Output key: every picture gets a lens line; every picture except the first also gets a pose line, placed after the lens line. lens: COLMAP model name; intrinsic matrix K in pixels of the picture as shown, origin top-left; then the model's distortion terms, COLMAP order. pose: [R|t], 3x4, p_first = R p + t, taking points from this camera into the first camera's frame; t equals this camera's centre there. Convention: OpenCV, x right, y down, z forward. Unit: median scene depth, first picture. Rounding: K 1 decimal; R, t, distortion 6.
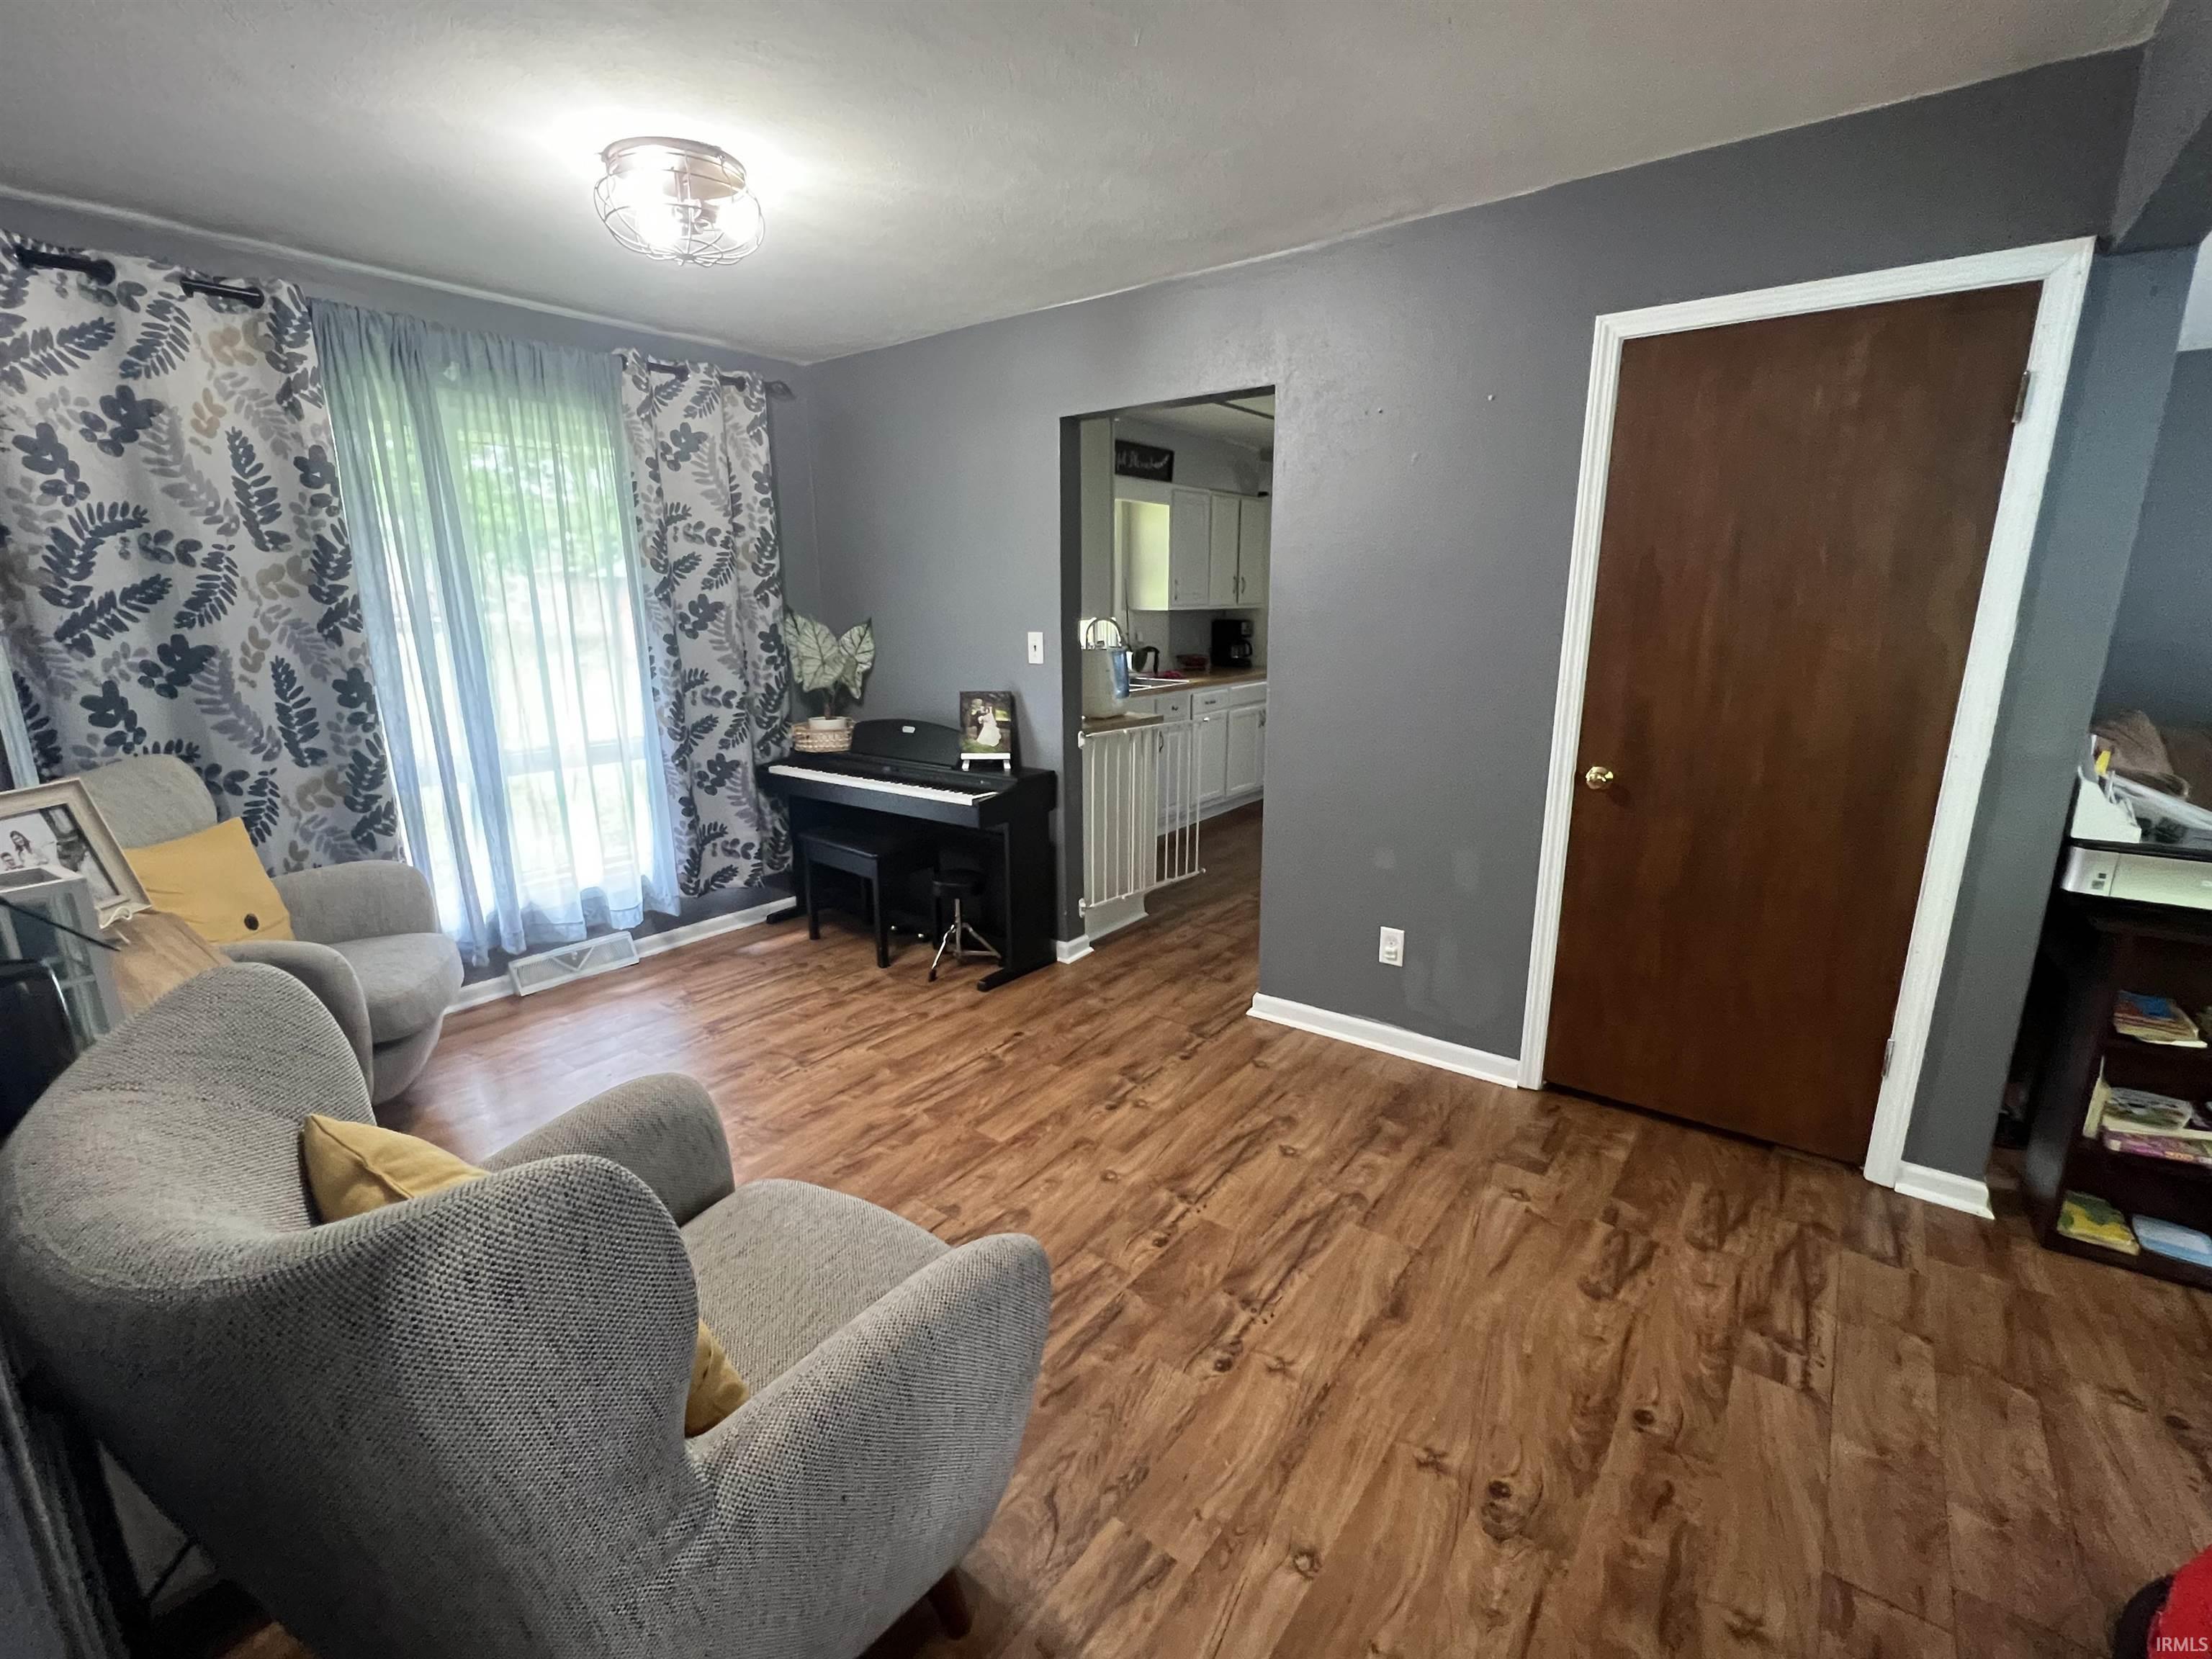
lens RADIAL K [[974.7, 0, 1099.0], [0, 974.7, 826.7], [0, 0, 1]] dist [0.001050, -0.000333]
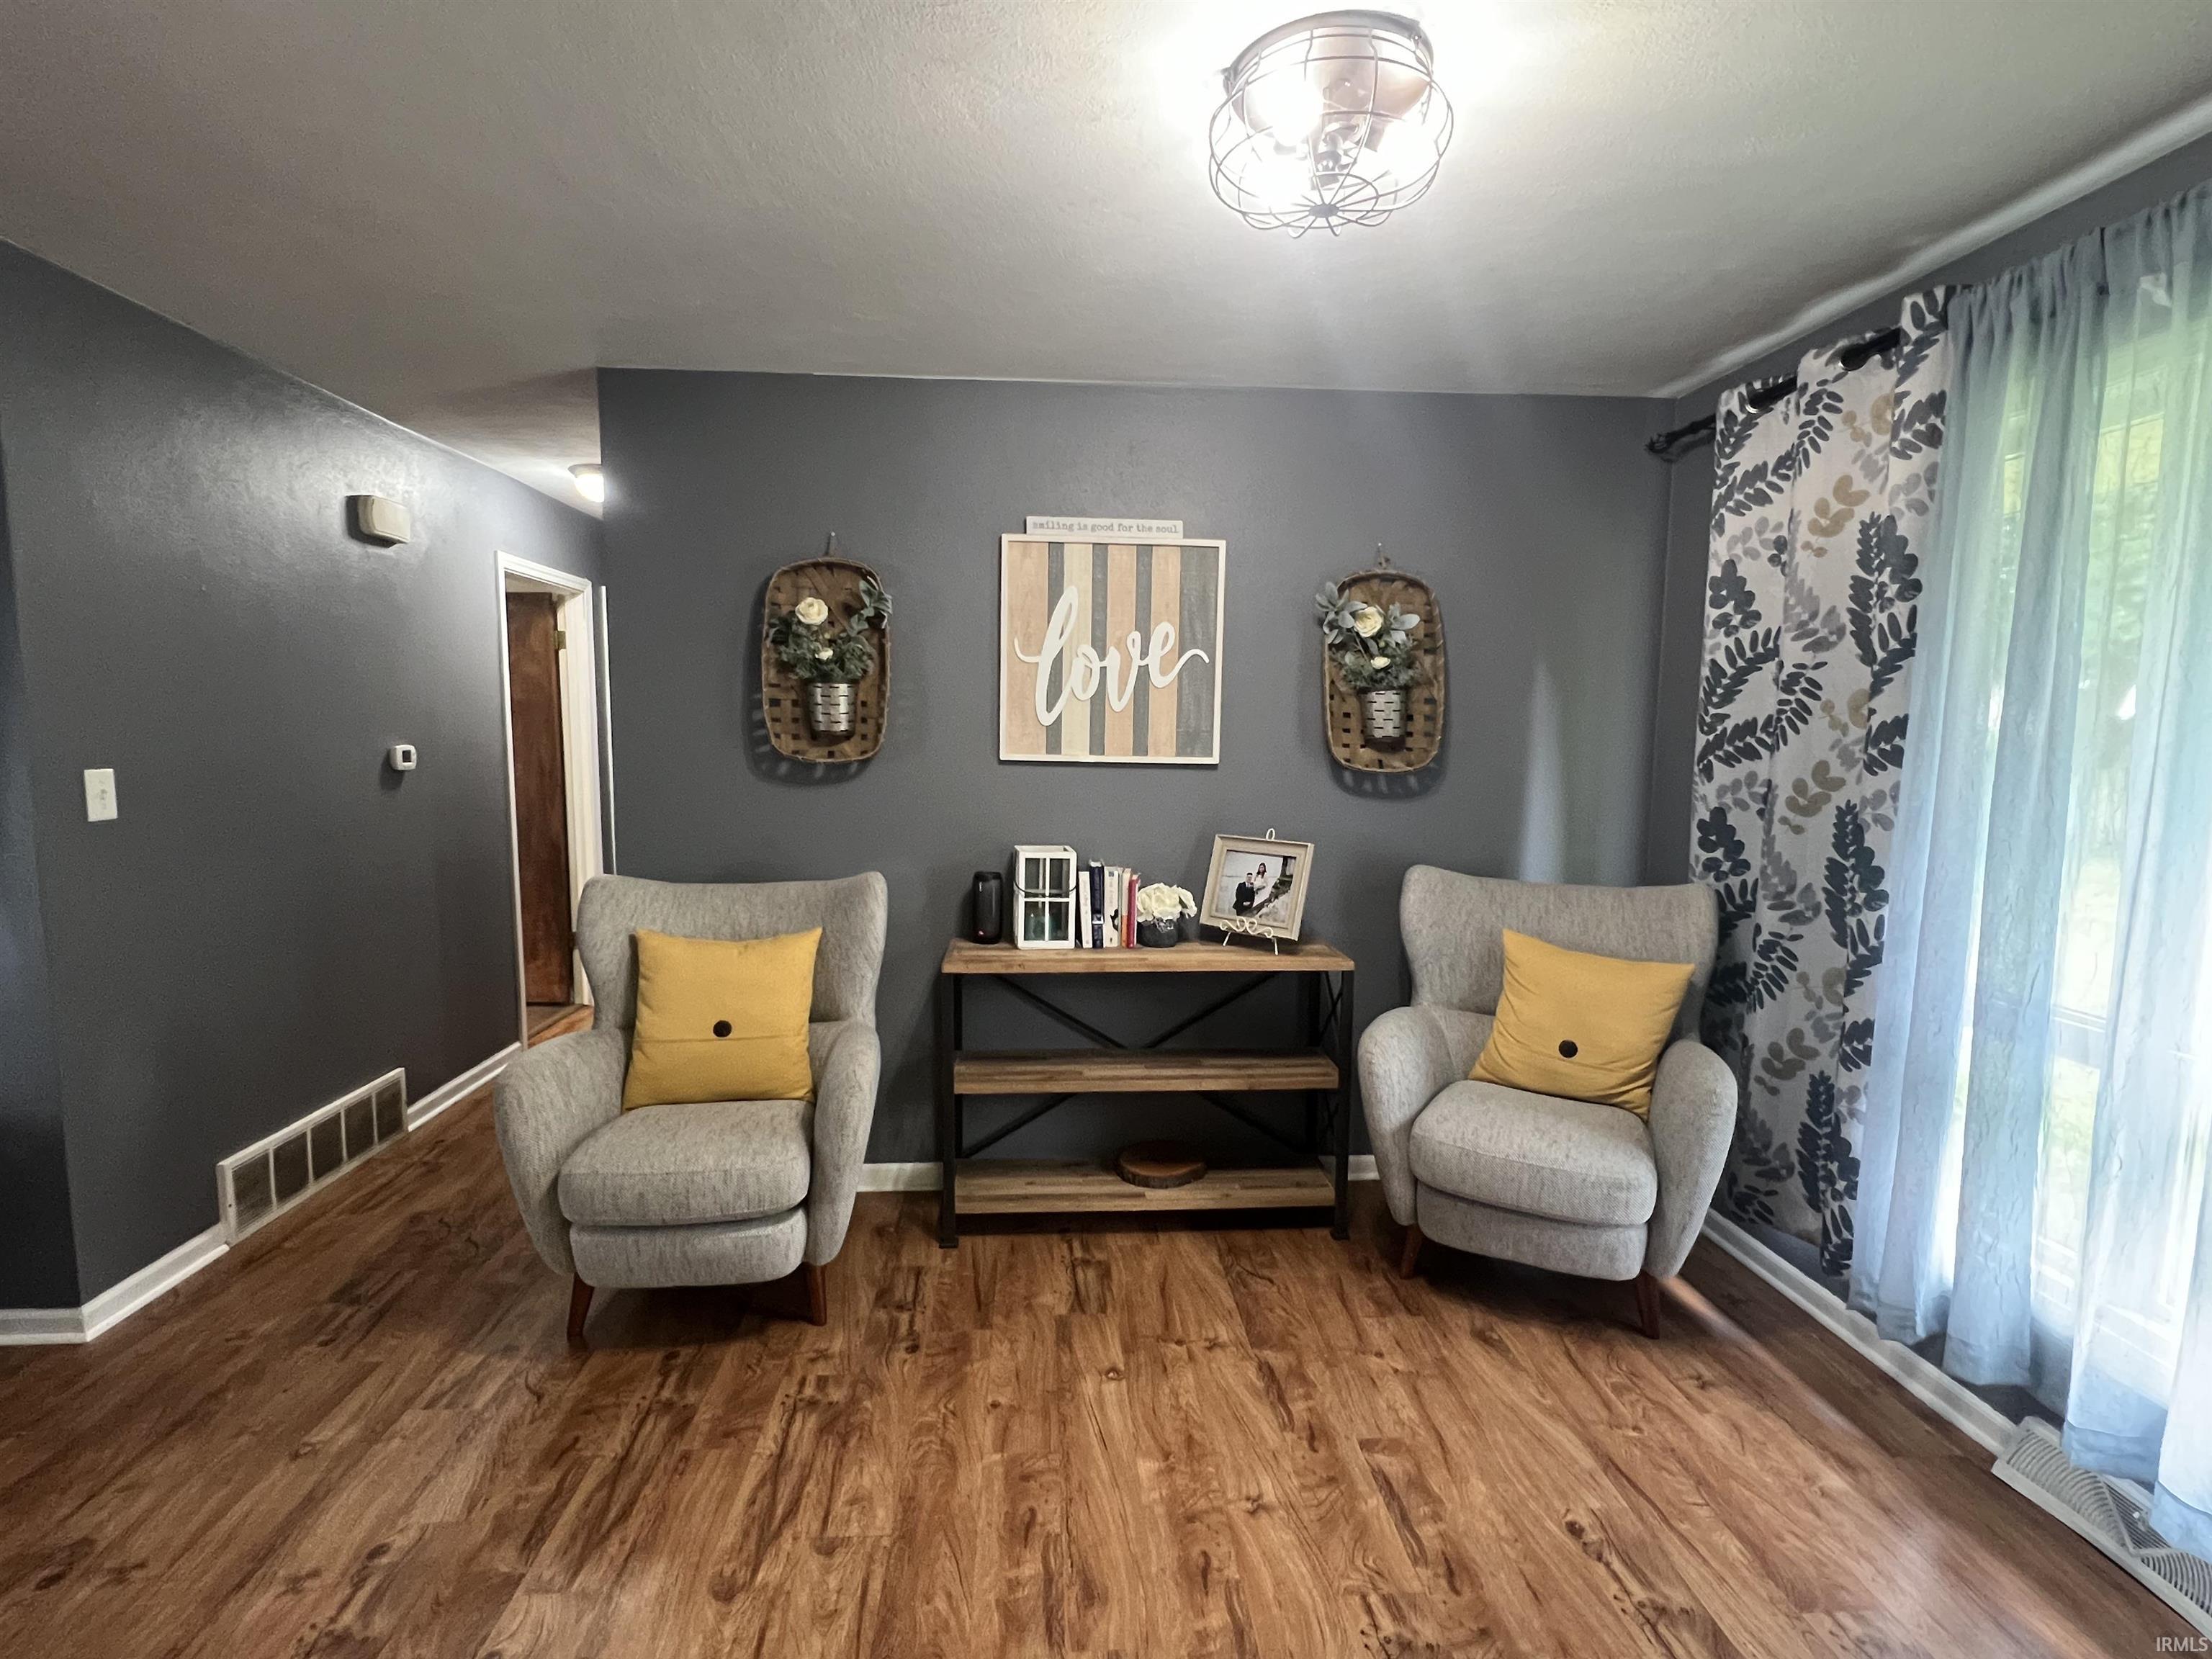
lens RADIAL K [[1052.0, 0, 1102.0], [0, 1052.0, 827.8], [0, 0, 1]] dist [-0.001441, 0.001759]
pose [[-0.749968, 0.063992, -0.658371, 0.142316], [-0.155942, 0.950151, 0.269990, -0.287426], [0.642829, 0.305152, -0.702604, 1.215676]]
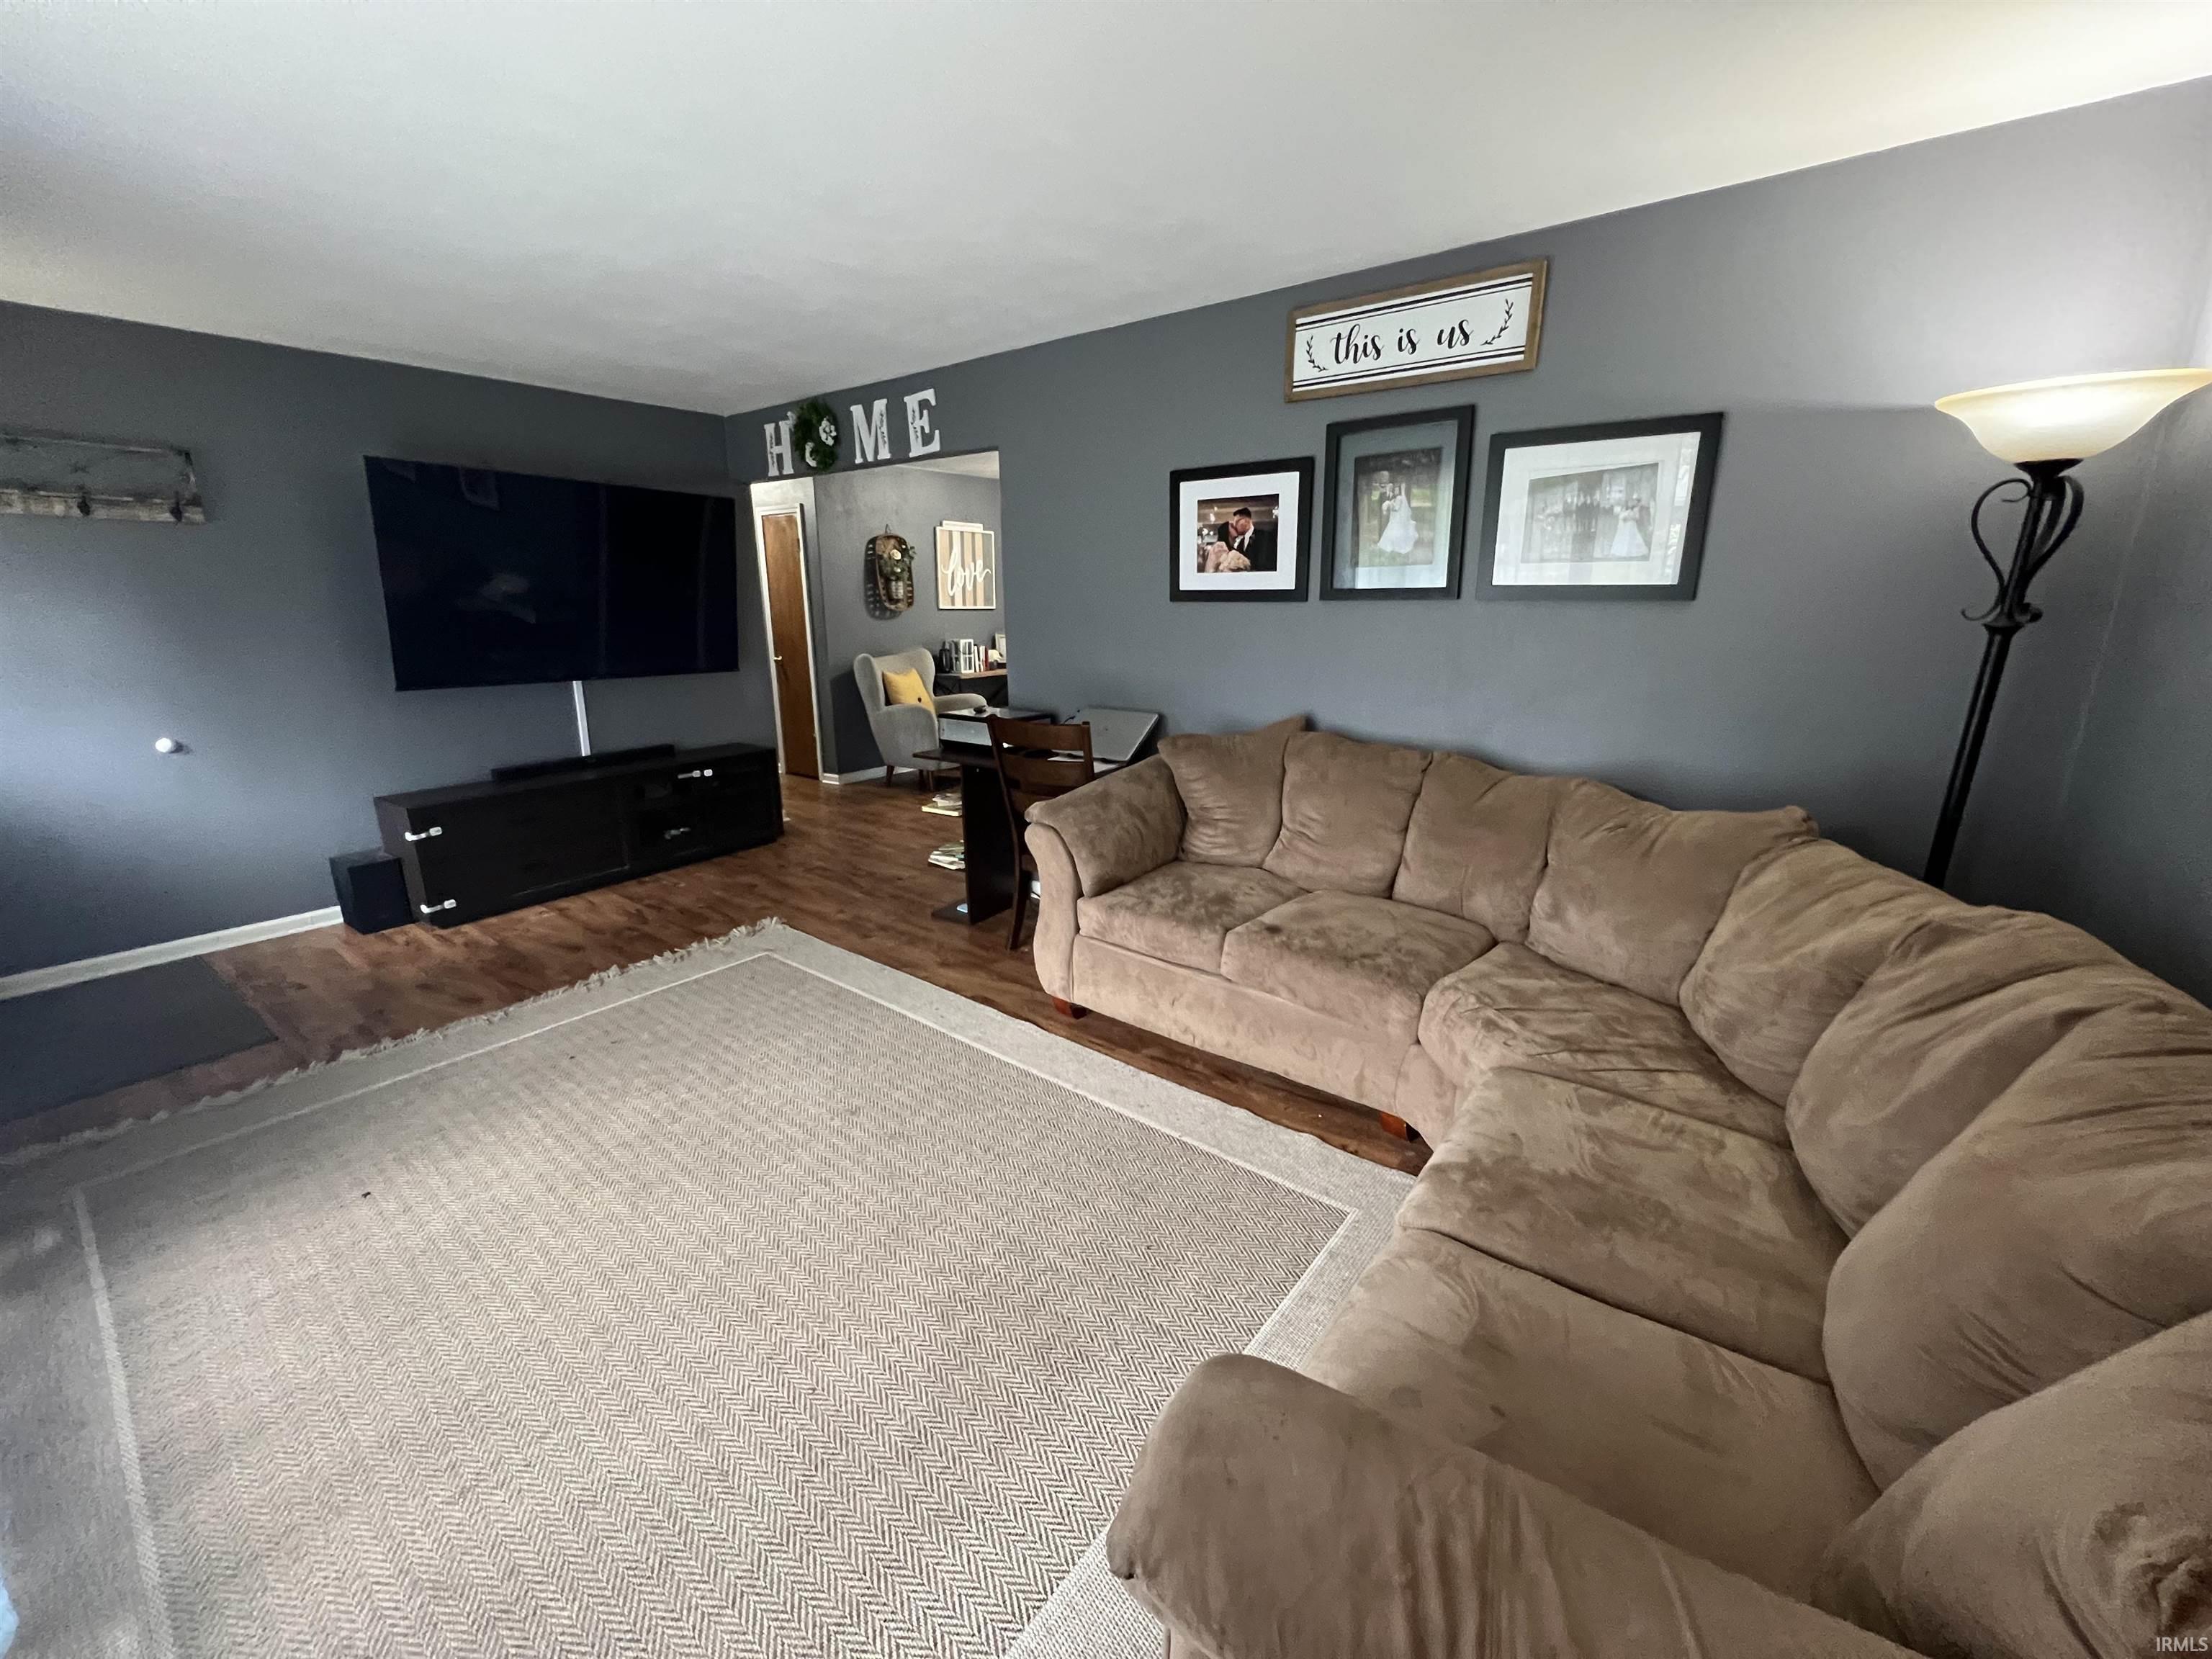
lens RADIAL K [[883.5, 0, 1105.0], [0, 883.5, 829.7], [0, 0, 1]] dist [-0.001776, 0.000053]
pose [[0.000674, 0.260817, -0.965388, 2.143037], [-0.225895, 0.940474, 0.253929, -0.203565], [0.974151, 0.217905, 0.059552, 0.829262]]
